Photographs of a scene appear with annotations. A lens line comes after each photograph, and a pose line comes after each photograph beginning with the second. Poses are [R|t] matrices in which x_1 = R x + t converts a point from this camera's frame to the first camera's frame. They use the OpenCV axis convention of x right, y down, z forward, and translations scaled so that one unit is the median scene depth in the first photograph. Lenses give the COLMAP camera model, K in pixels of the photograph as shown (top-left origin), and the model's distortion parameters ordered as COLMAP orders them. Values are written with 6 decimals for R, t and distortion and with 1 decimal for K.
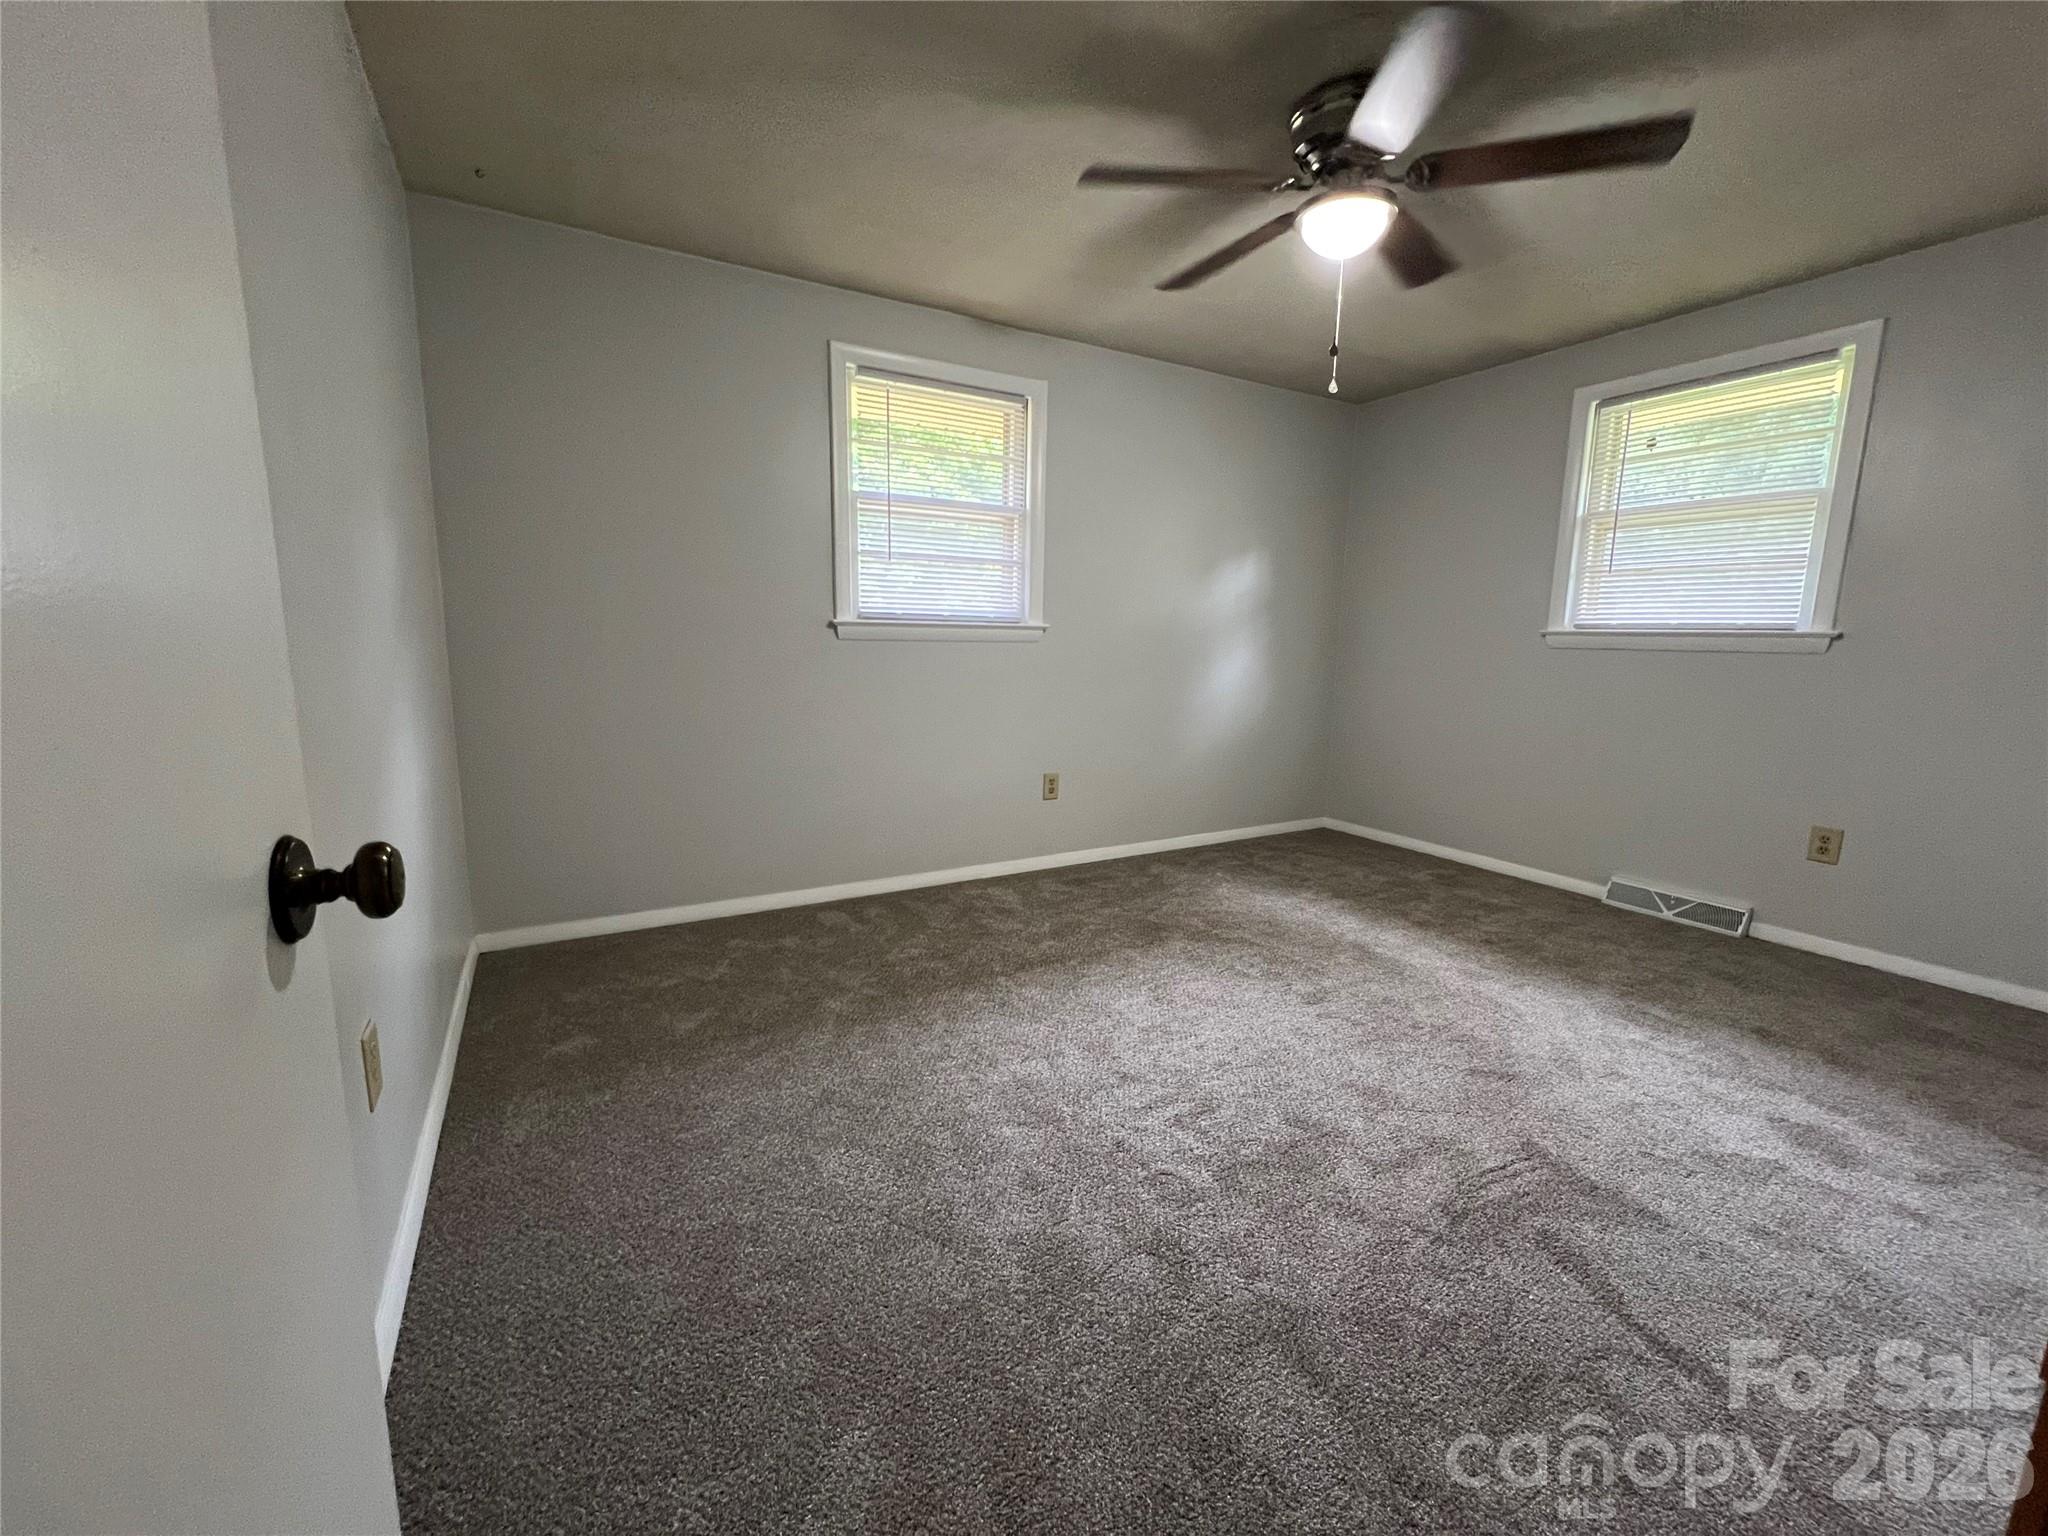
lens RADIAL K [[818.2, 0, 1018.0], [0, 818.2, 764.1], [0, 0, 1]] dist [-0.000446, -0.000063]
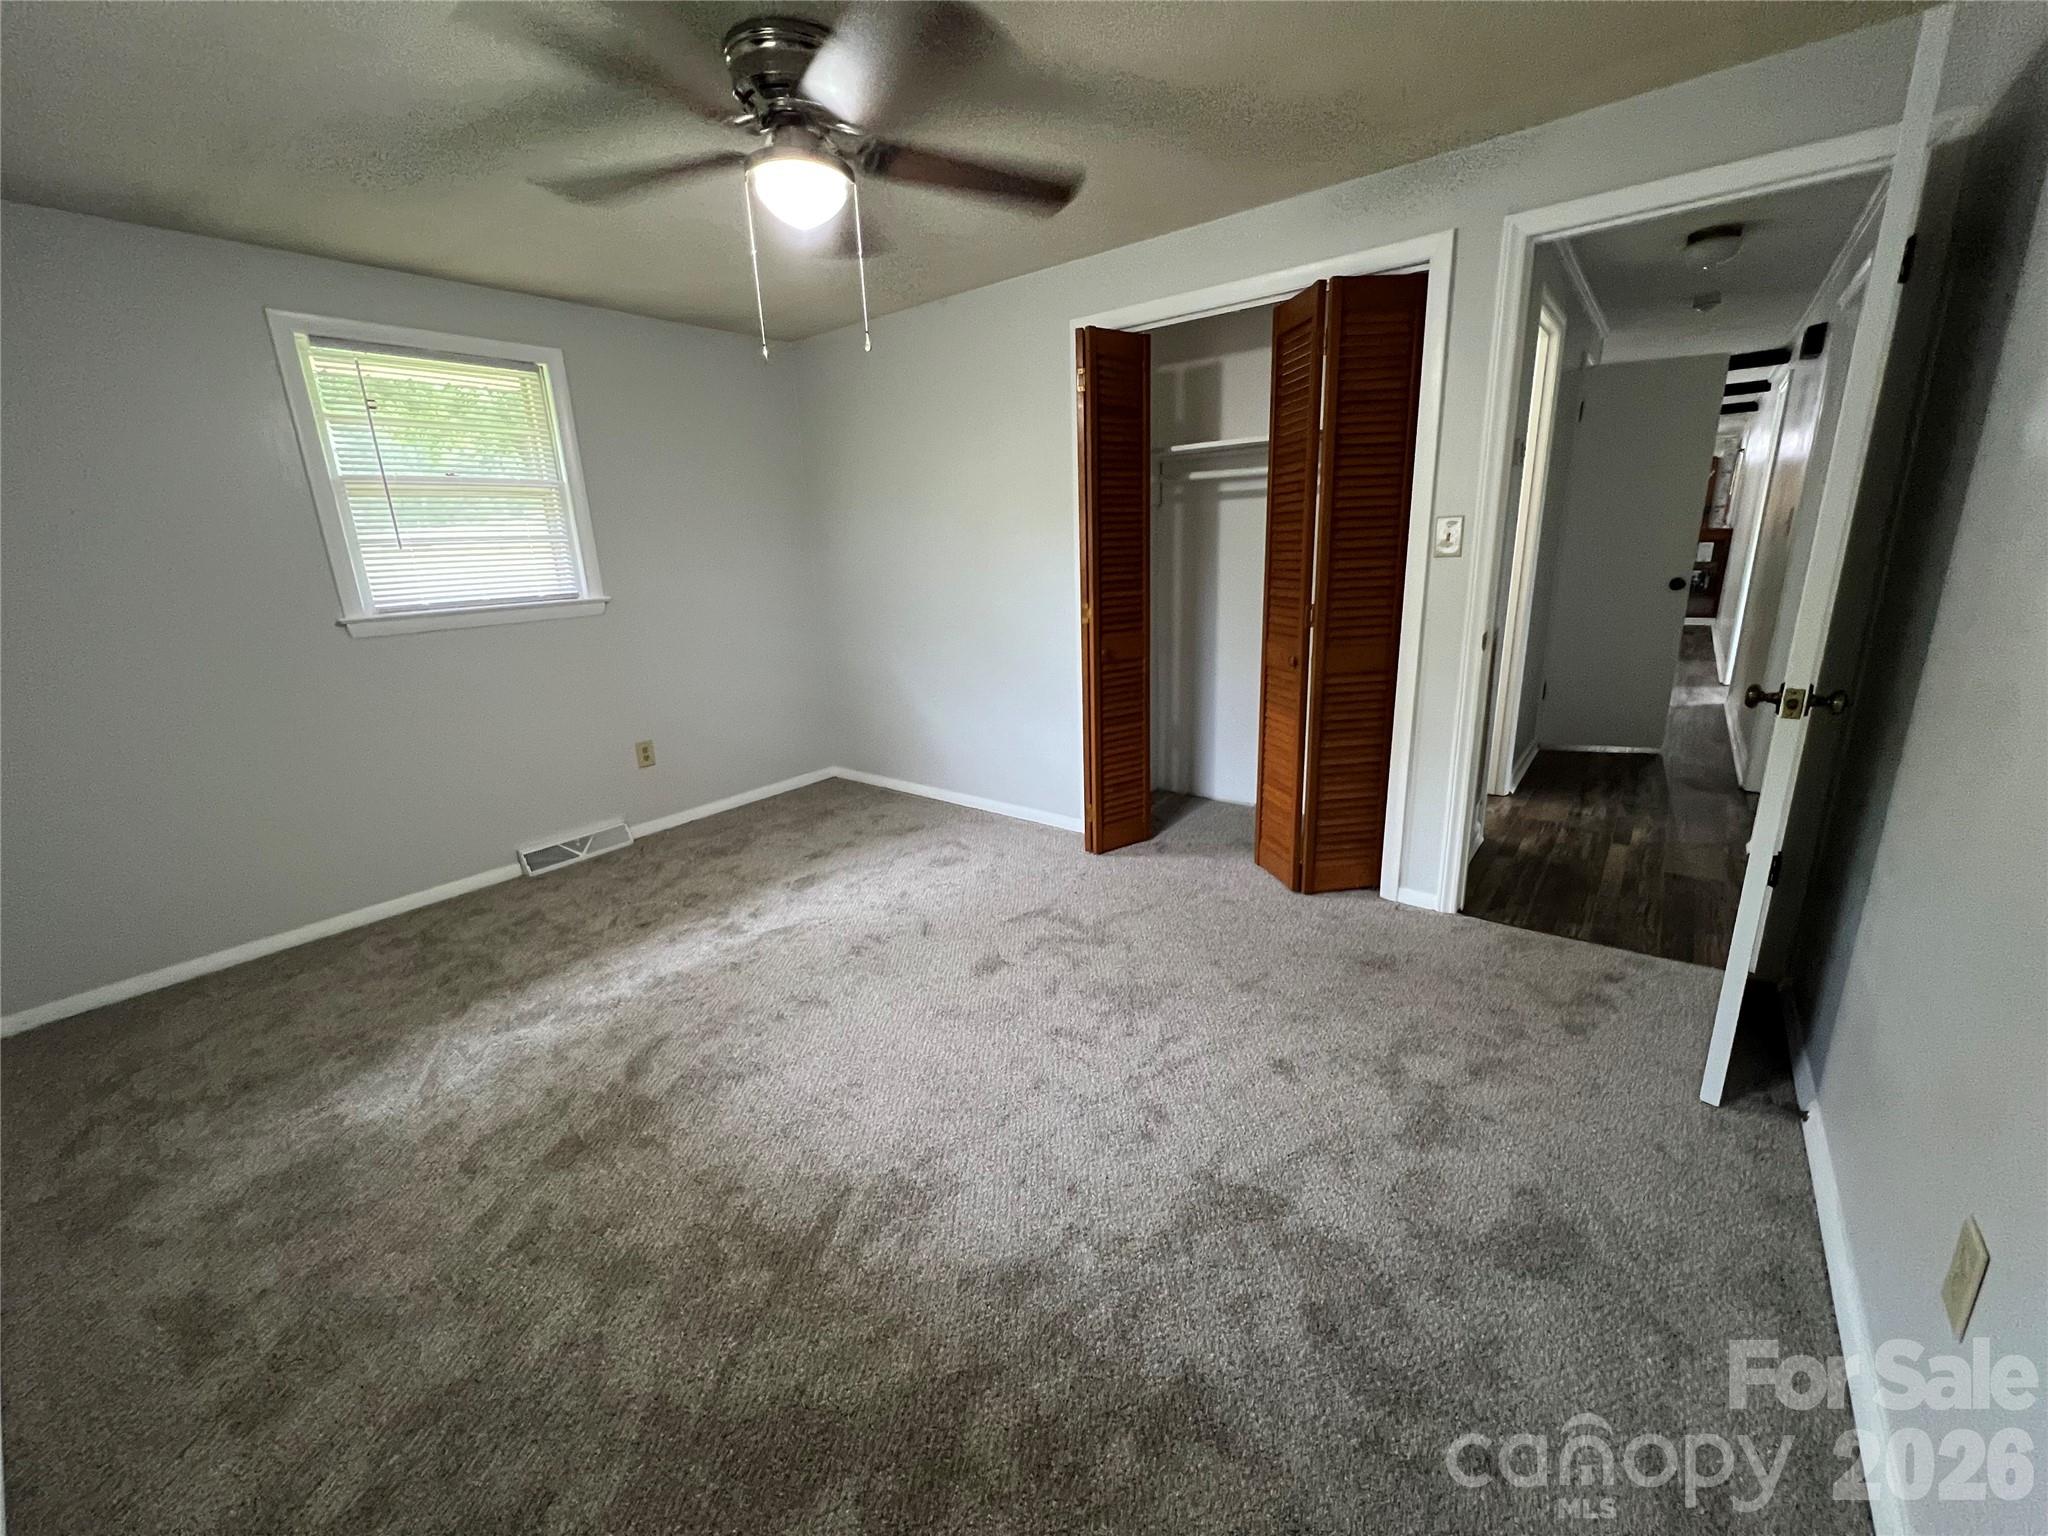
lens RADIAL K [[818.2, 0, 1018.0], [0, 818.2, 764.1], [0, 0, 1]] dist [-0.000446, -0.000063]
pose [[-0.330448, -0.262820, 0.906493, -0.477853], [0.203098, 0.918145, 0.340235, -0.232478], [-0.921713, 0.296537, -0.250021, 0.818733]]
